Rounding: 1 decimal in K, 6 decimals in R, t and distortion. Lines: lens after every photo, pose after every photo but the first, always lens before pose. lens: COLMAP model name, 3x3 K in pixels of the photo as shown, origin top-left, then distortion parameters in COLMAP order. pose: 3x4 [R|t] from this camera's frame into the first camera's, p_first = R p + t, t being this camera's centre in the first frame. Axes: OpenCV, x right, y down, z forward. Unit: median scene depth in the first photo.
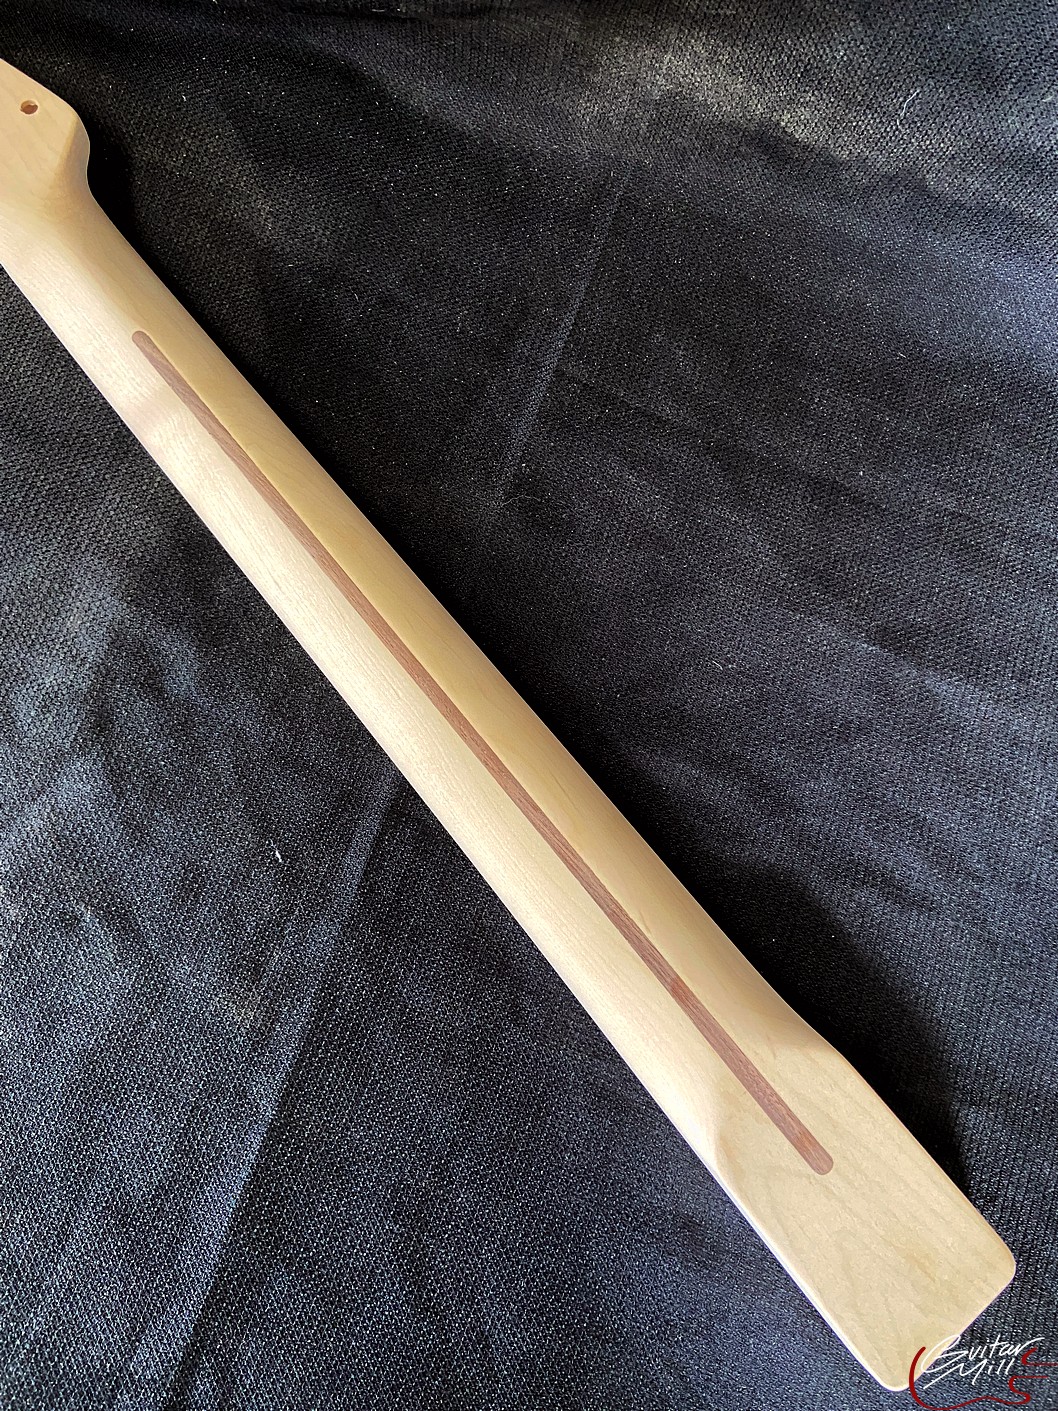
lens RADIAL K [[1081.9, 0, 555.3], [0, 1081.9, 706.7], [0, 0, 1]] dist [0.111422, -0.151762]
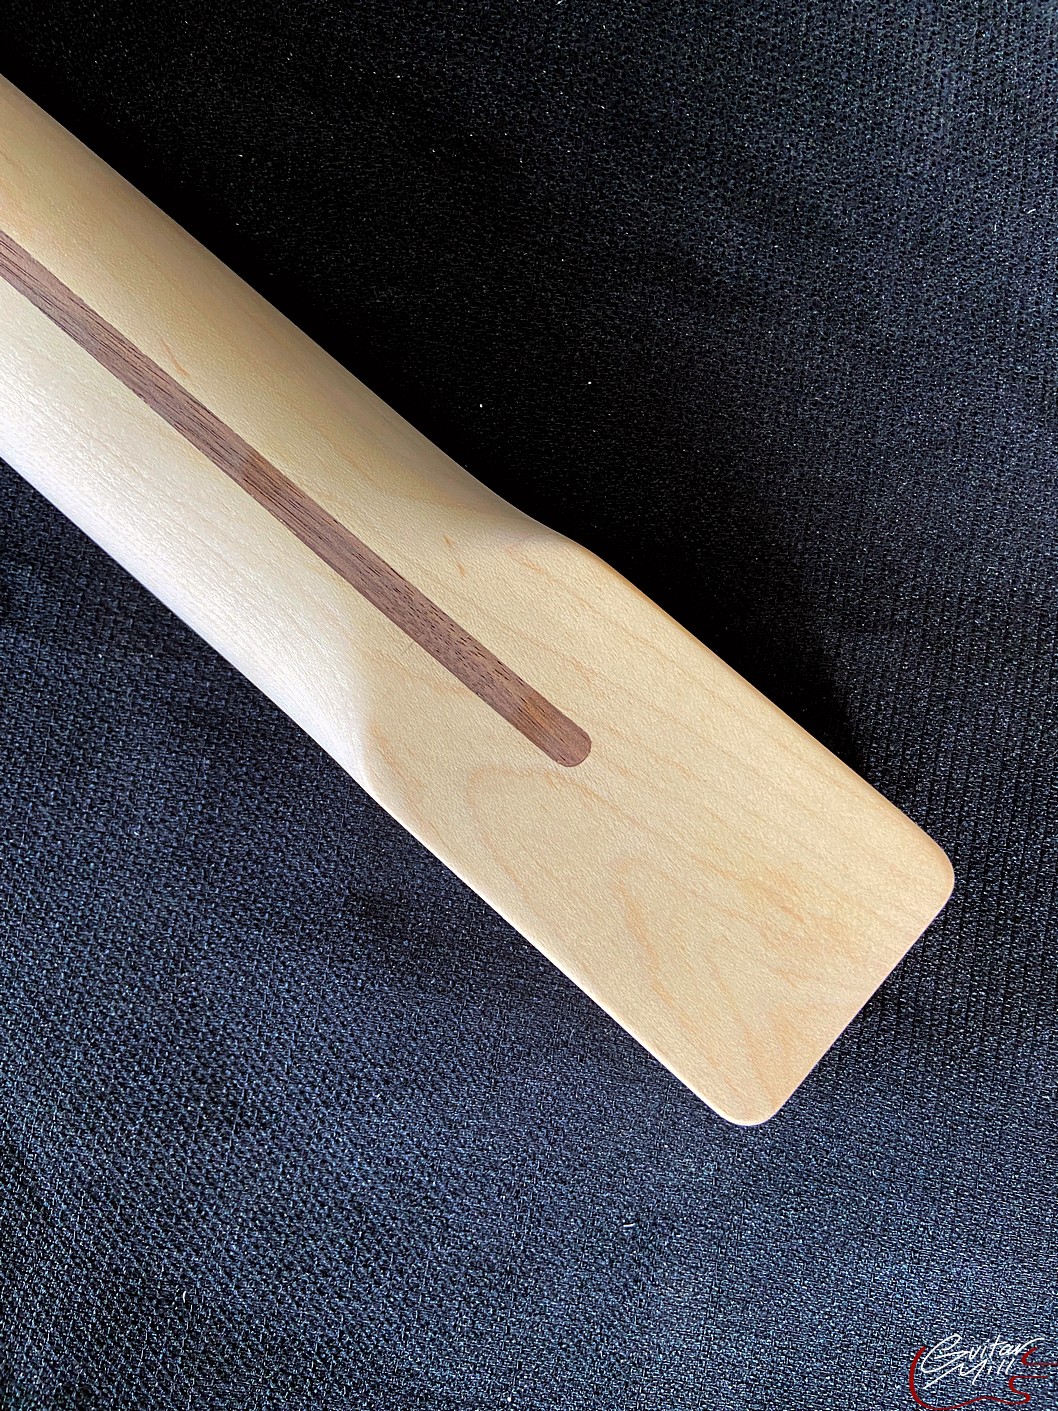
lens RADIAL K [[1081.9, 0, 539.1], [0, 1081.9, 720.2], [0, 0, 1]] dist [0.111422, -0.151762]
pose [[0.987244, -0.159197, -0.002383, 0.208249], [0.157304, 0.972974, 0.169047, 0.281892], [-0.024594, -0.167266, 0.985605, 0.445622]]
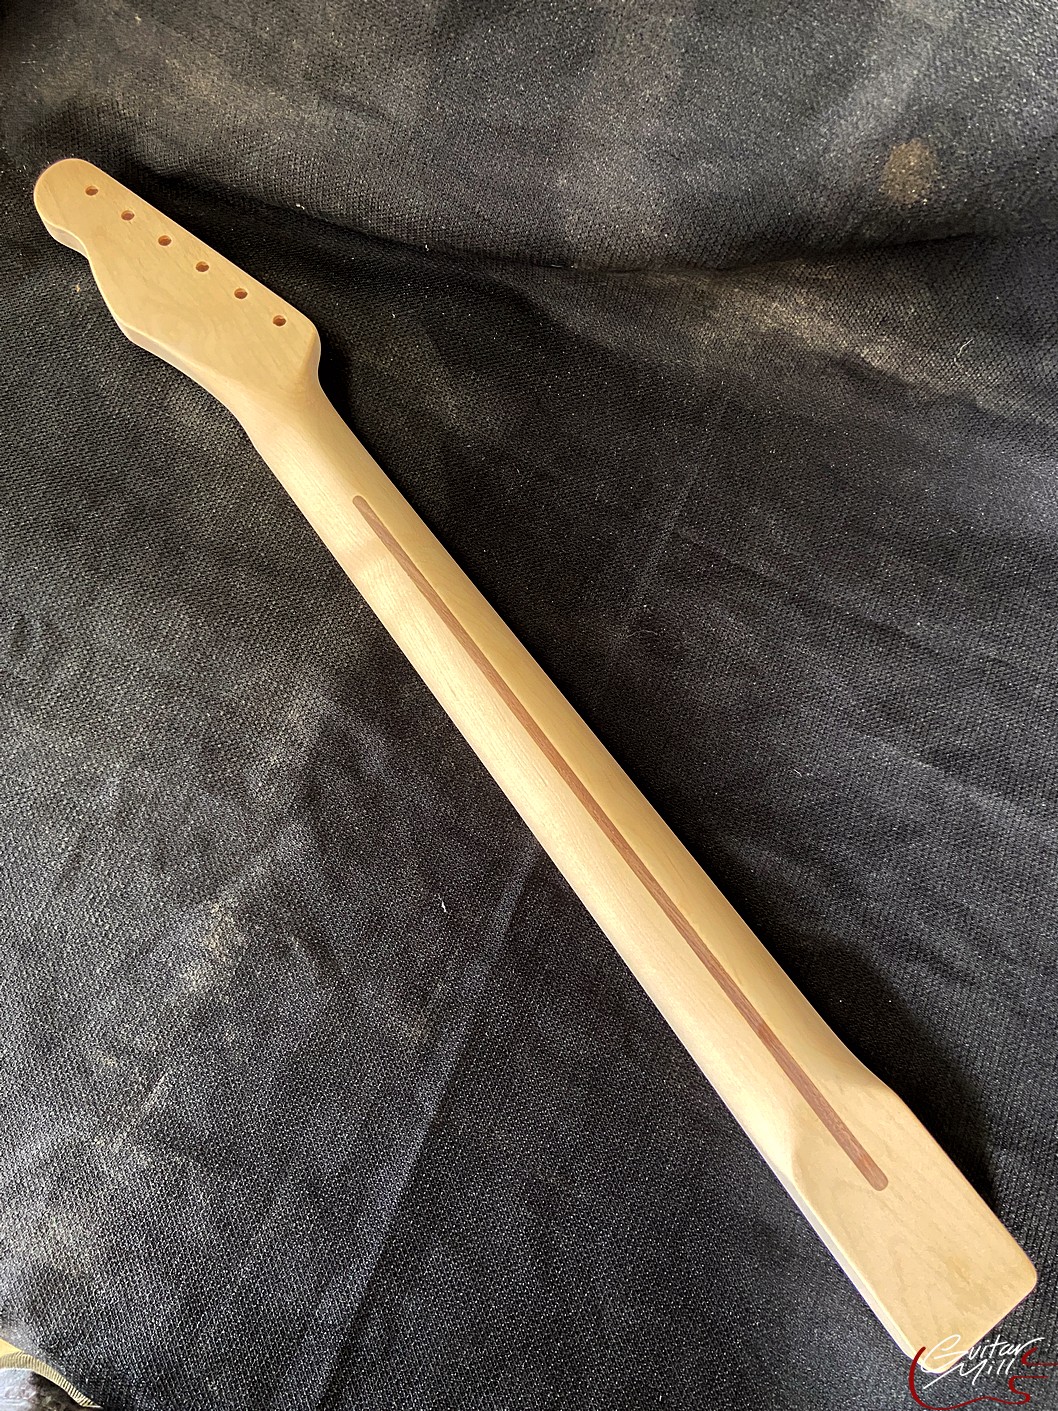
lens RADIAL K [[1081.9, 0, 543.2], [0, 1081.9, 710.5], [0, 0, 1]] dist [0.111422, -0.151762]
pose [[0.997937, 0.046938, -0.043804, -0.093840], [-0.050640, 0.994865, -0.087629, 0.015043], [0.039466, 0.089666, 0.995190, -0.263186]]
